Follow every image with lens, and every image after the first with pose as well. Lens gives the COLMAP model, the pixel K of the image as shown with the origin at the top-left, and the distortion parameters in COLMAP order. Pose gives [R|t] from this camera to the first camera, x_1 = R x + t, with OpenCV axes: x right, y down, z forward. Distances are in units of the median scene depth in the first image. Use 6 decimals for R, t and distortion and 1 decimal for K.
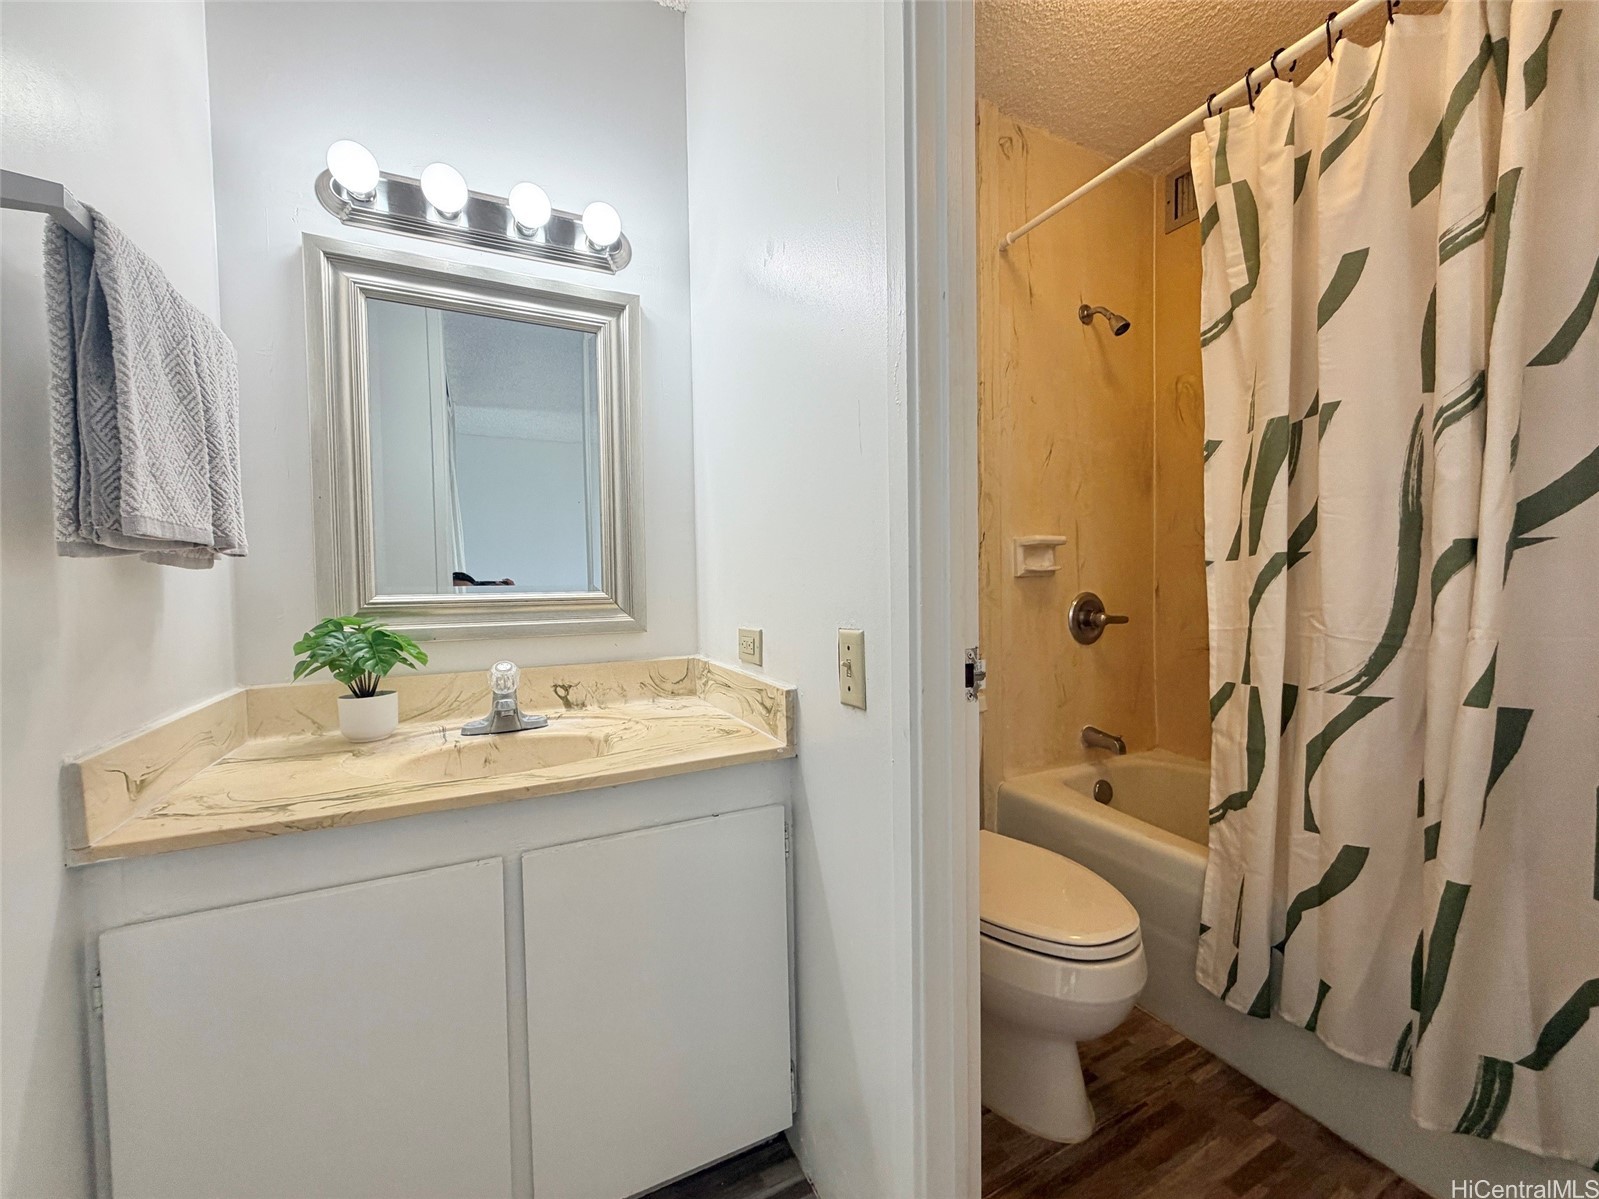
lens RADIAL K [[638.0, 0, 796.4], [0, 638.0, 599.0], [0, 0, 1]] dist [-0.000182, -0.000060]
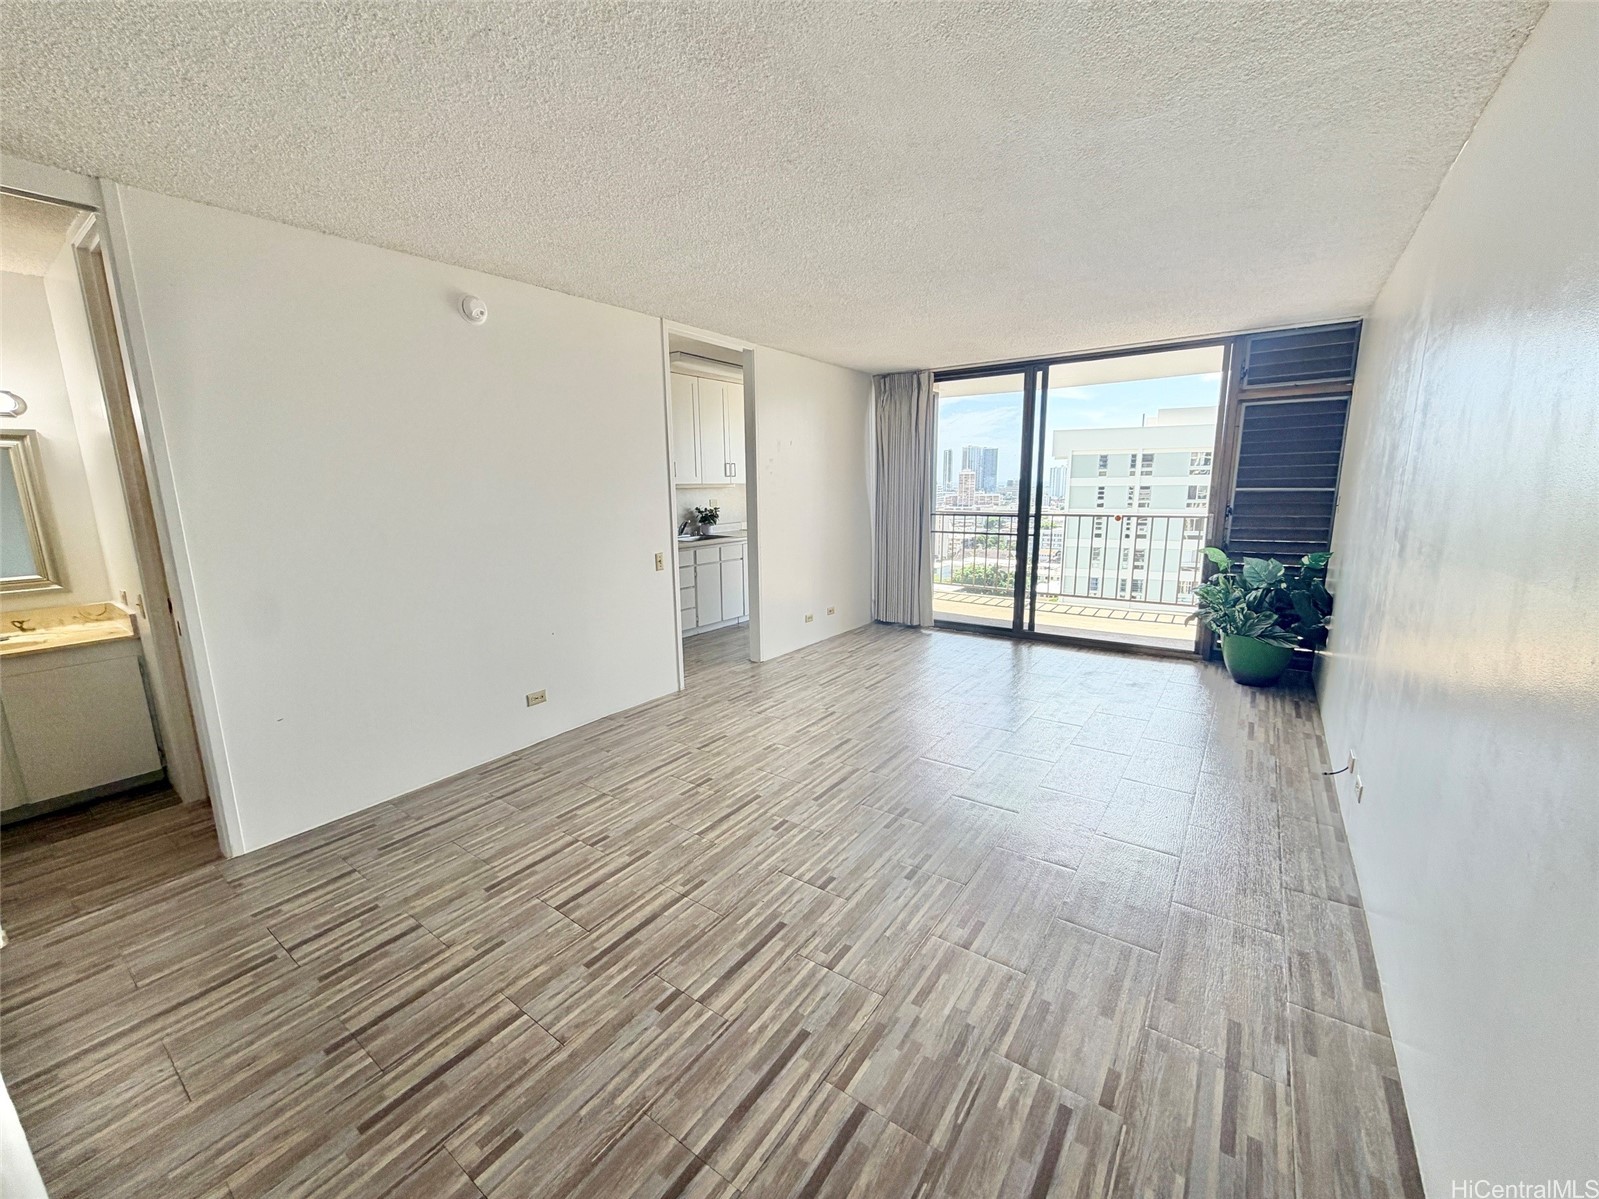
lens RADIAL K [[638.0, 0, 798.0], [0, 638.0, 602.0], [0, 0, 1]] dist [-0.000182, -0.000060]
pose [[0.887943, -0.081367, 0.452698, 1.131215], [0.014257, 0.988625, 0.149727, -0.239750], [-0.459732, -0.126495, 0.879003, -2.358089]]
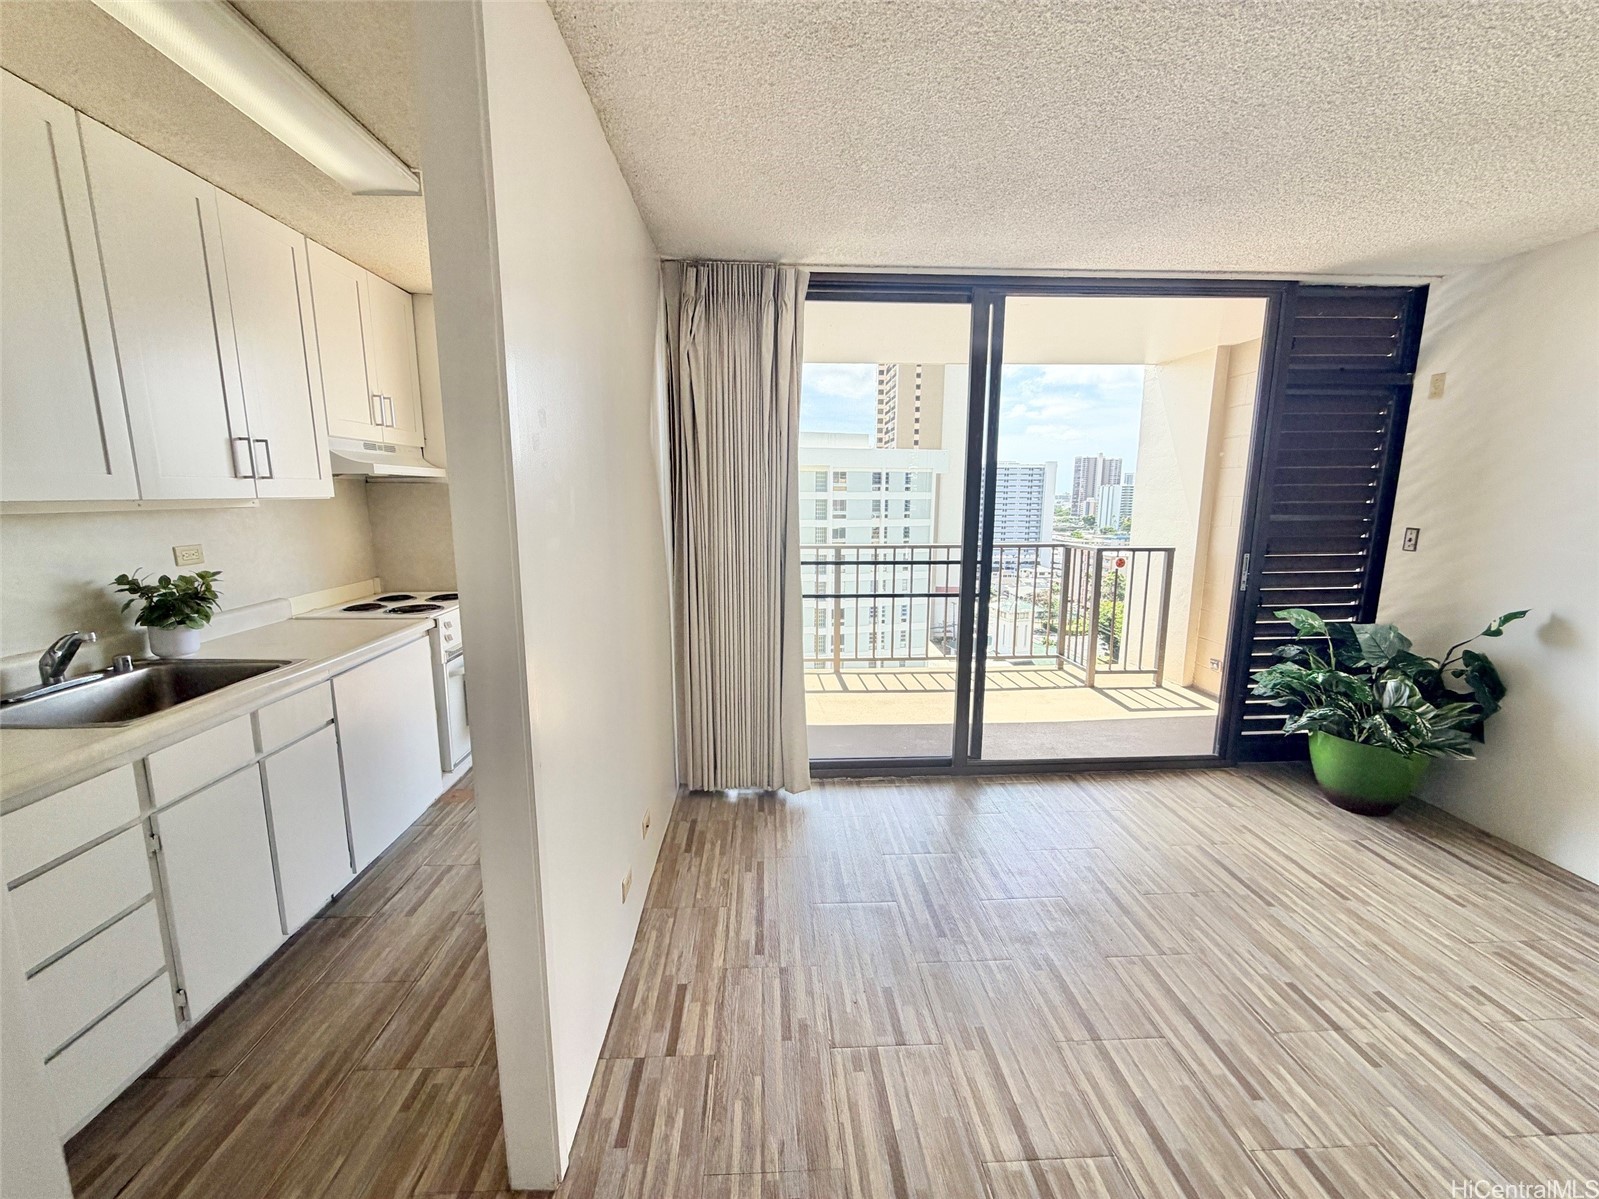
lens RADIAL K [[638.0, 0, 797.3], [0, 638.0, 598.8], [0, 0, 1]] dist [-0.000182, -0.000060]
pose [[0.402918, -0.135370, 0.905170, 2.056431], [0.020557, 0.990090, 0.138919, -0.366195], [-0.915005, -0.037366, 0.401708, 0.534973]]
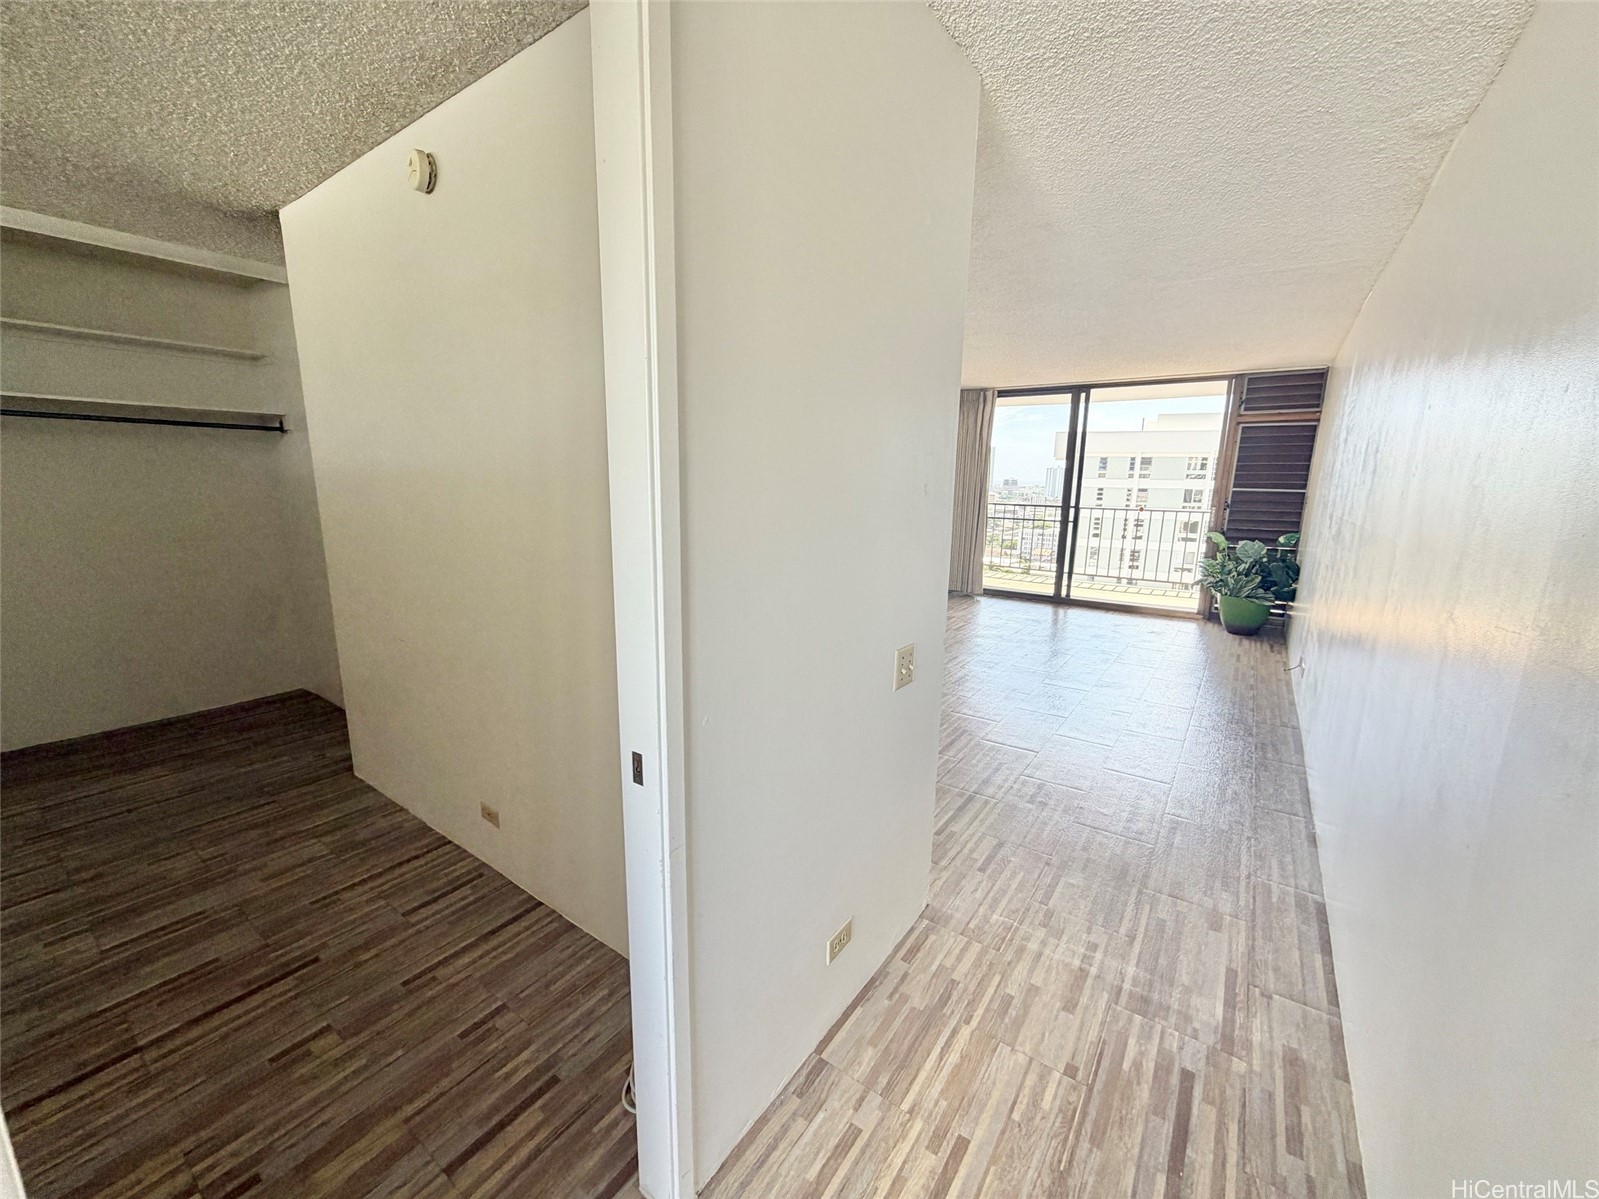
lens RADIAL K [[638.0, 0, 773.5], [0, 638.0, 615.0], [0, 0, 1]] dist [-0.000182, -0.000060]
pose [[0.892719, -0.068611, 0.445360, -0.319958], [-0.014602, 0.983417, 0.180771, -0.183702], [-0.450378, -0.167881, 0.876913, -3.072355]]
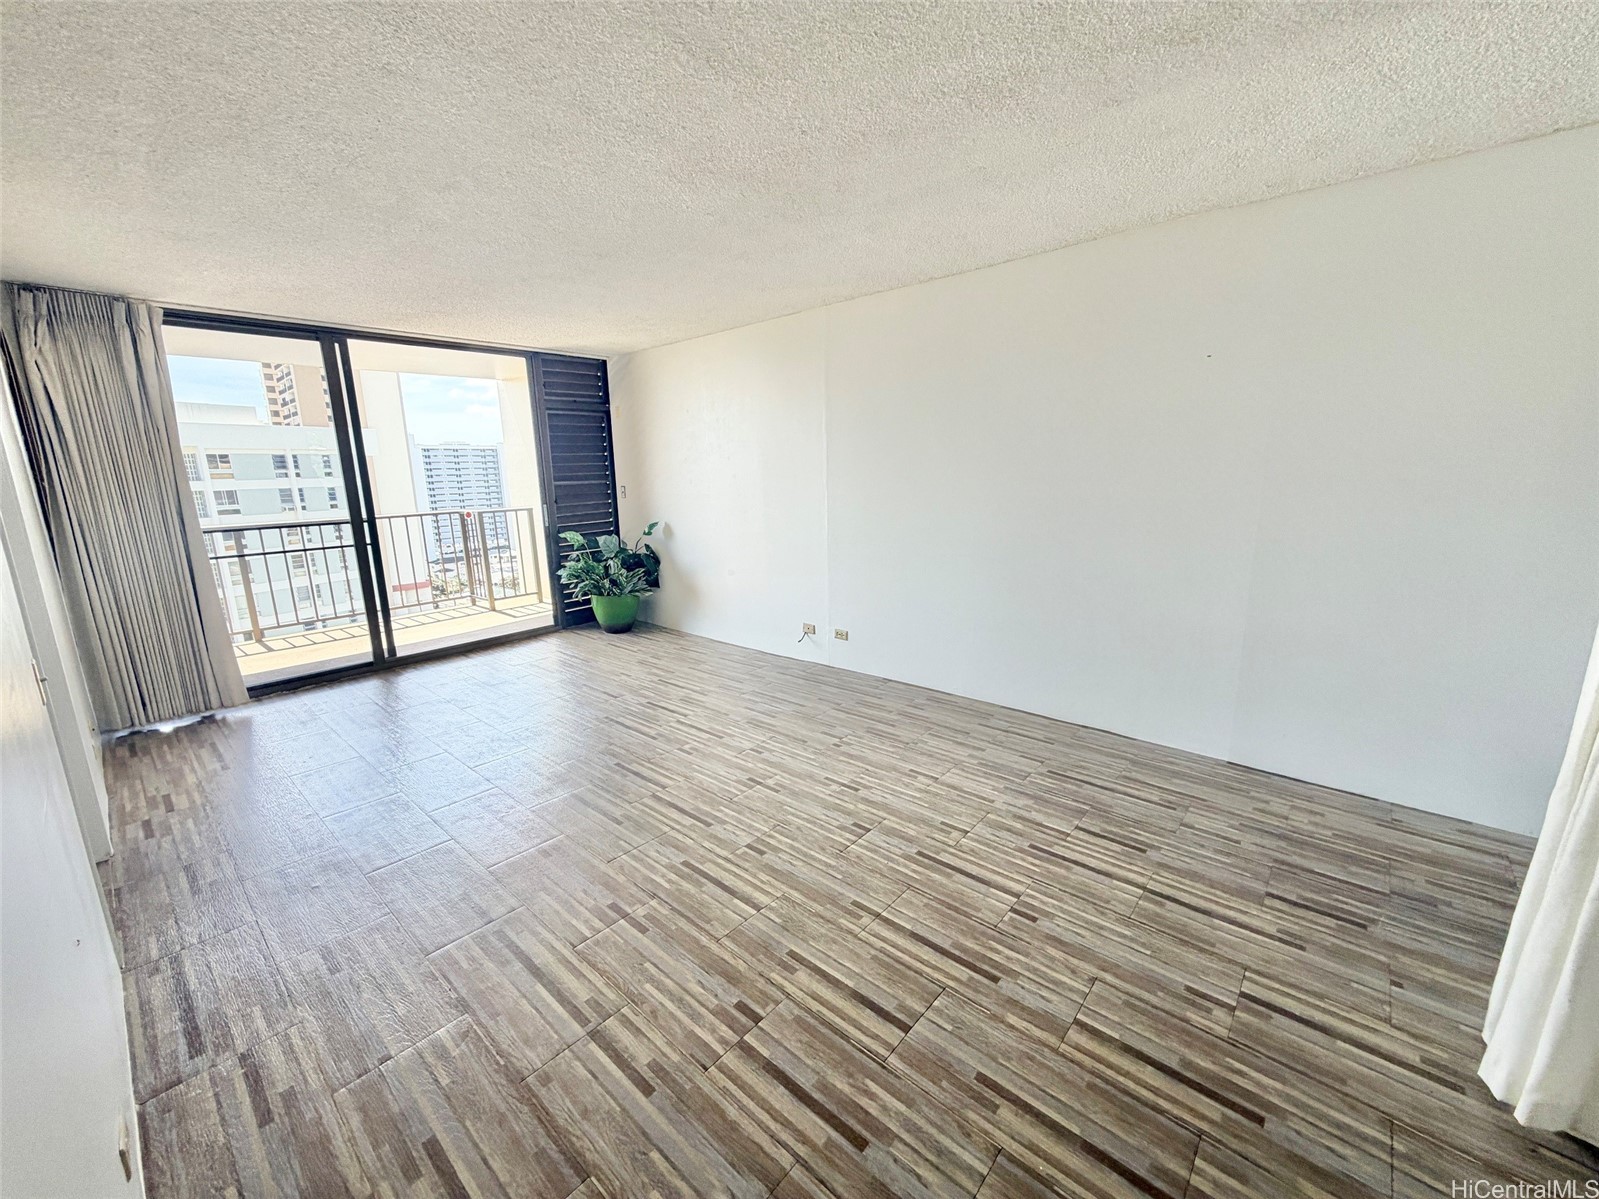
lens RADIAL K [[638.0, 0, 797.3], [0, 638.0, 600.4], [0, 0, 1]] dist [-0.000182, -0.000060]
pose [[-0.366435, -0.166321, 0.915458, 0.303261], [0.057322, 0.977990, 0.200626, -0.291501], [-0.928676, 0.125992, -0.348836, -0.074488]]
